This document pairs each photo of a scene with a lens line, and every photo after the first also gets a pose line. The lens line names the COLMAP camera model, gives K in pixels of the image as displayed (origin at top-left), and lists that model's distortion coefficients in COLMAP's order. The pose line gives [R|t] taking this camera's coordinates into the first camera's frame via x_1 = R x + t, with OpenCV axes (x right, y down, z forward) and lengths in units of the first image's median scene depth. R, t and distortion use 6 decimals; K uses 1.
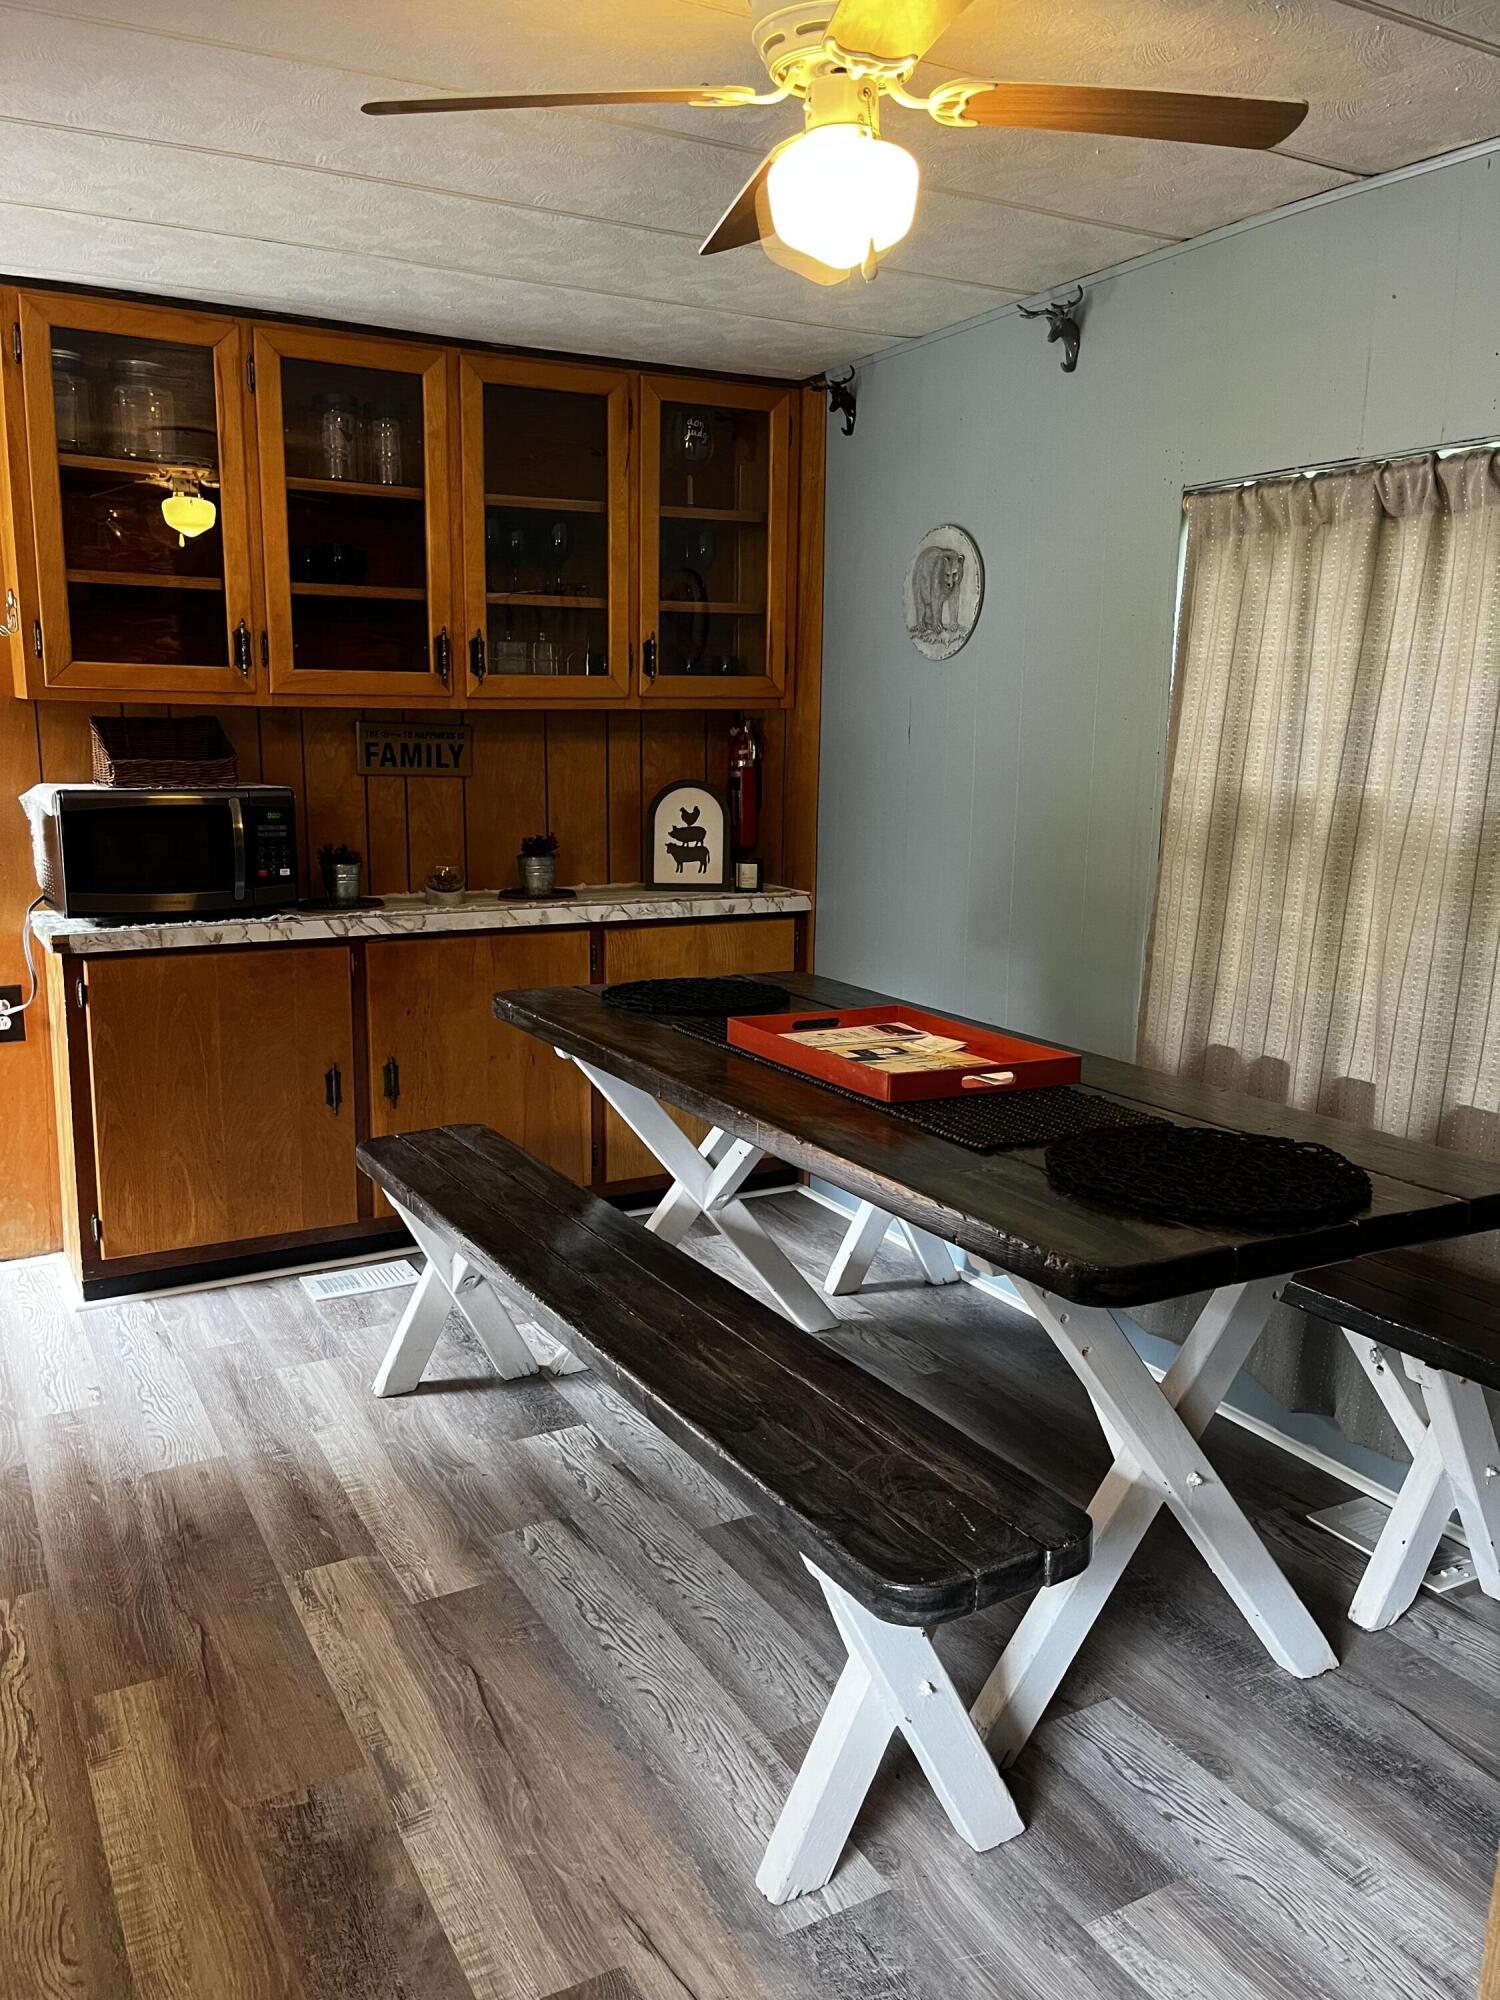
lens RADIAL K [[1516.9, 0, 731.2], [0, 1516.9, 1008.4], [0, 0, 1]] dist [0.060677, -0.078015]
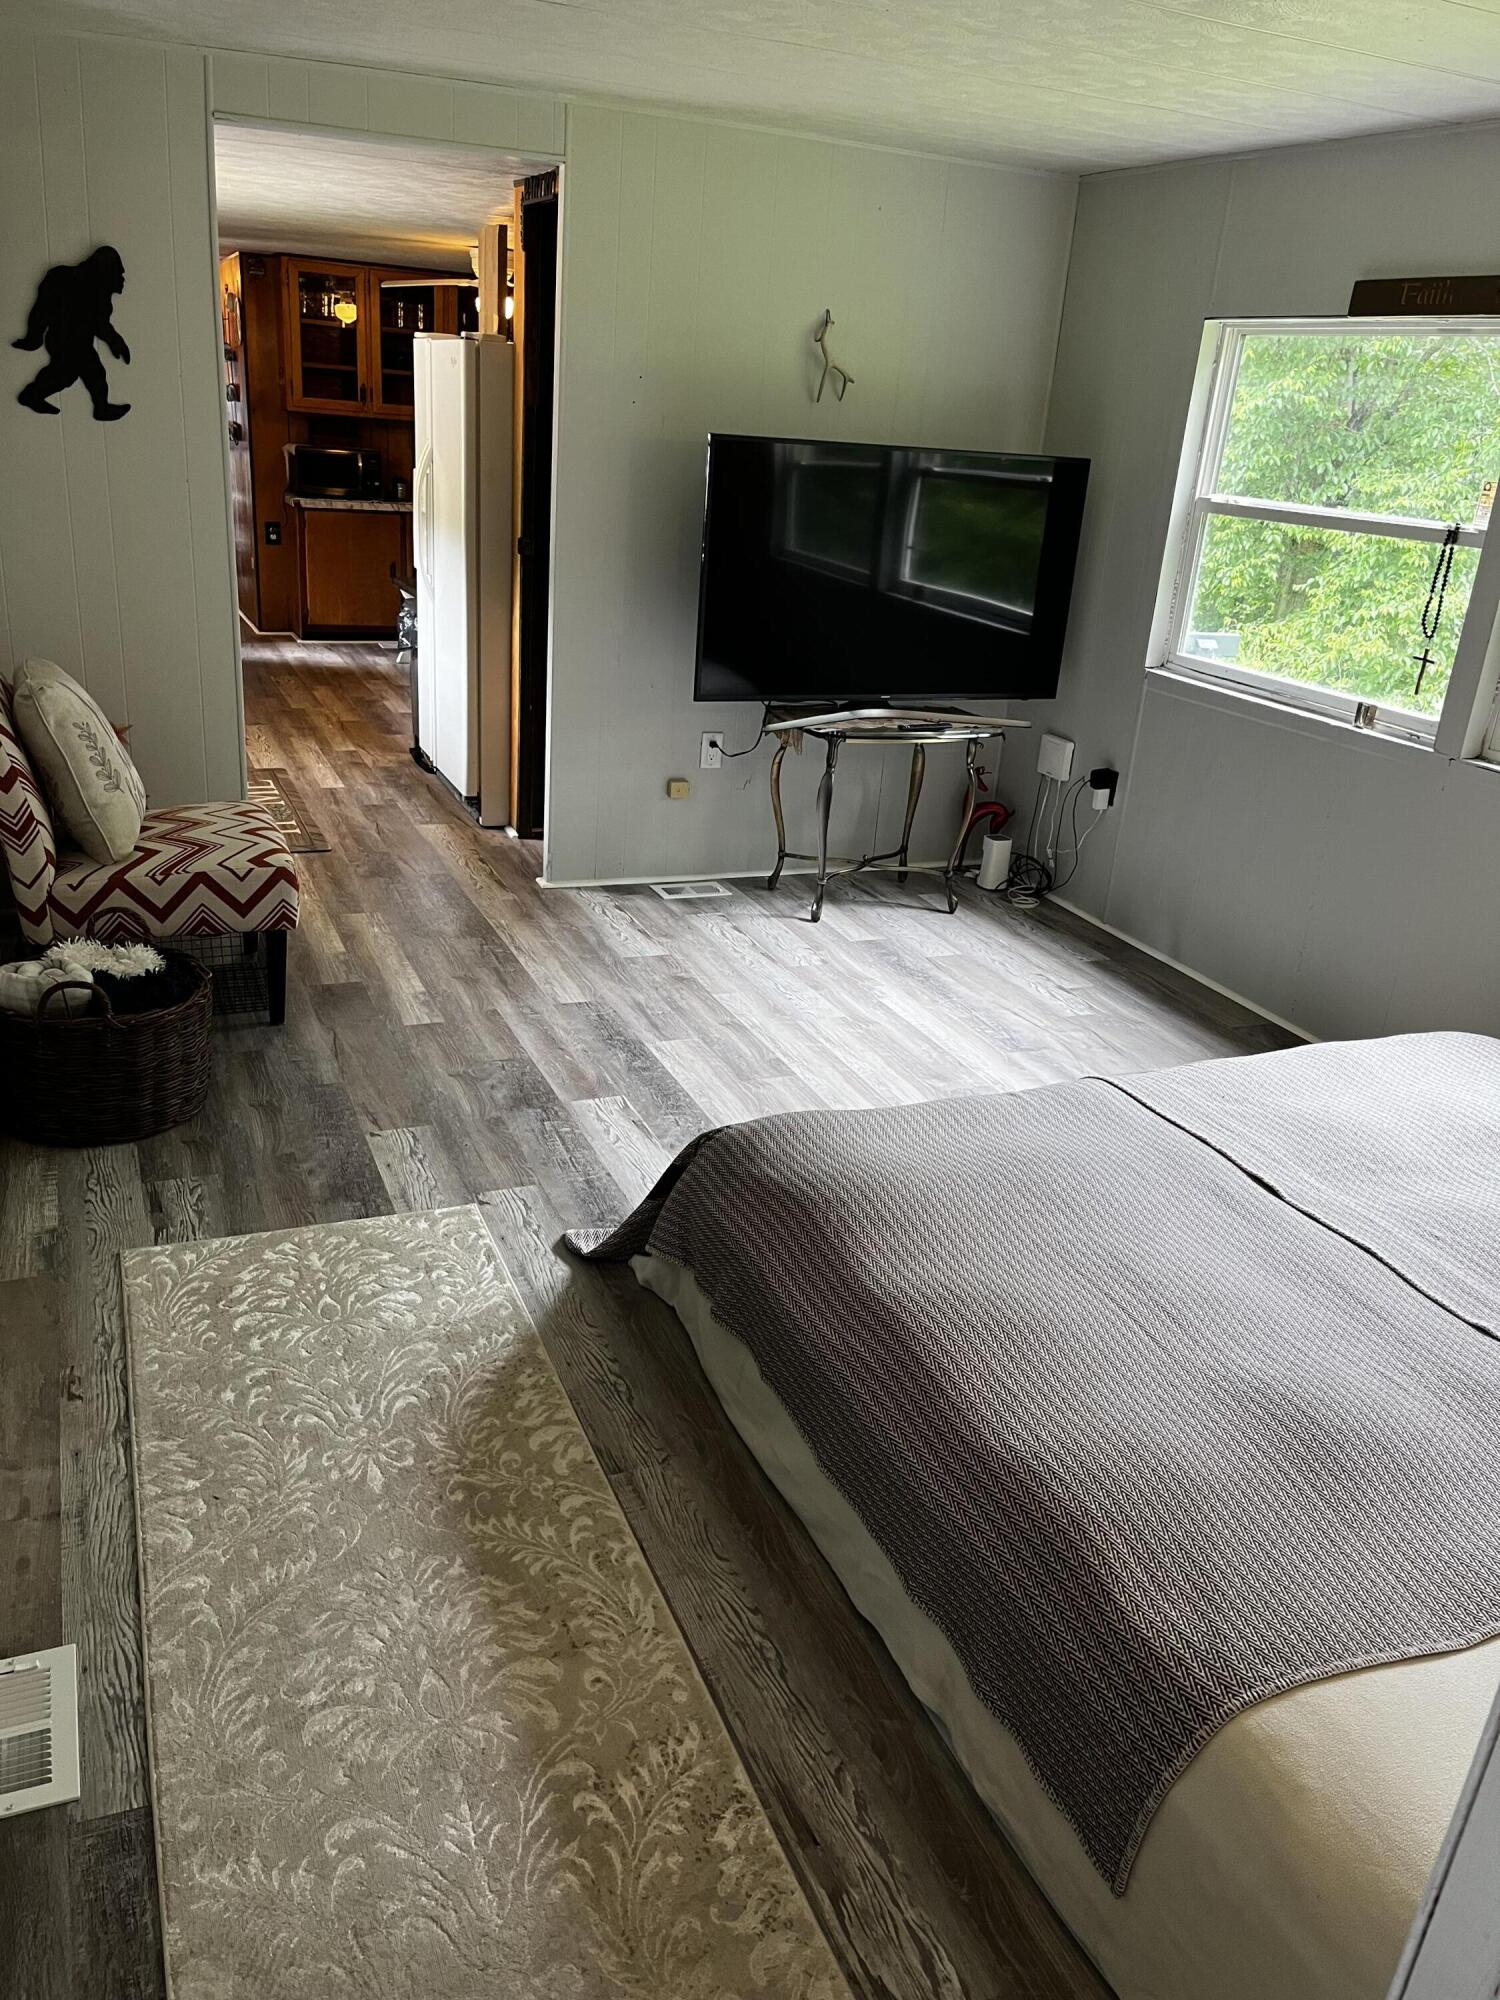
lens RADIAL K [[1516.9, 0, 741.3], [0, 1516.9, 1000.5], [0, 0, 1]] dist [0.060677, -0.078015]
pose [[0.992697, 0.090585, -0.079662, 0.651524], [-0.075127, 0.980931, 0.179250, 0.277466], [0.094380, -0.171956, 0.980573, -1.761327]]
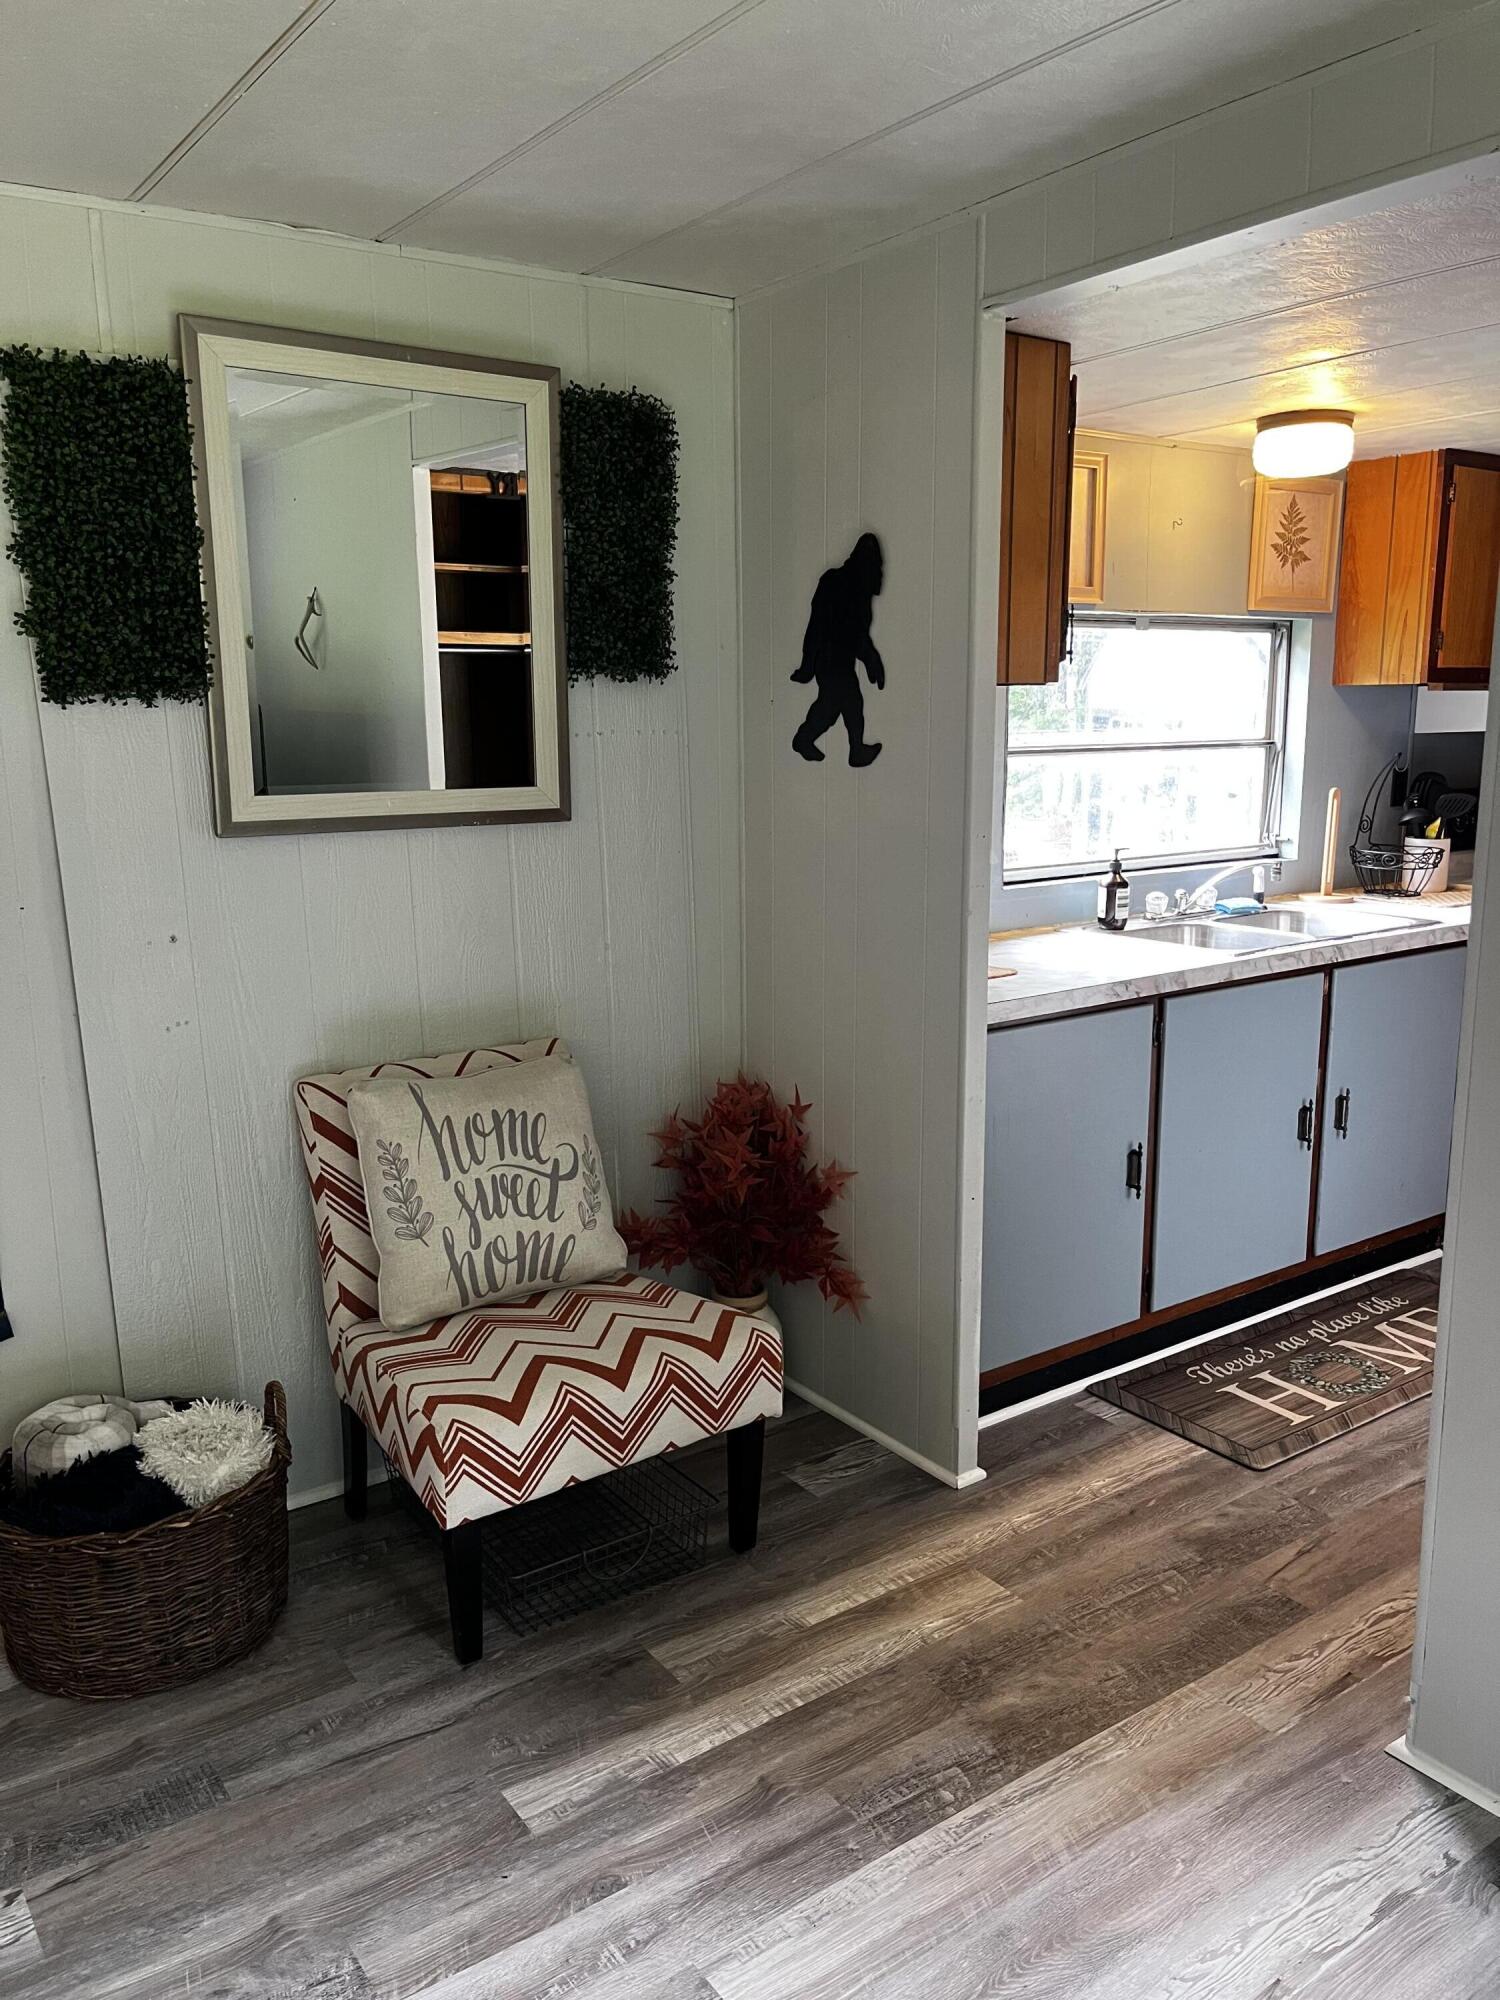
lens RADIAL K [[1516.9, 0, 756.1], [0, 1516.9, 1001.2], [0, 0, 1]] dist [0.060677, -0.078015]
pose [[0.105997, 0.178898, -0.978141, 0.882993], [-0.175696, 0.971575, 0.158658, 0.083122], [0.978721, 0.155038, 0.134416, -0.680433]]
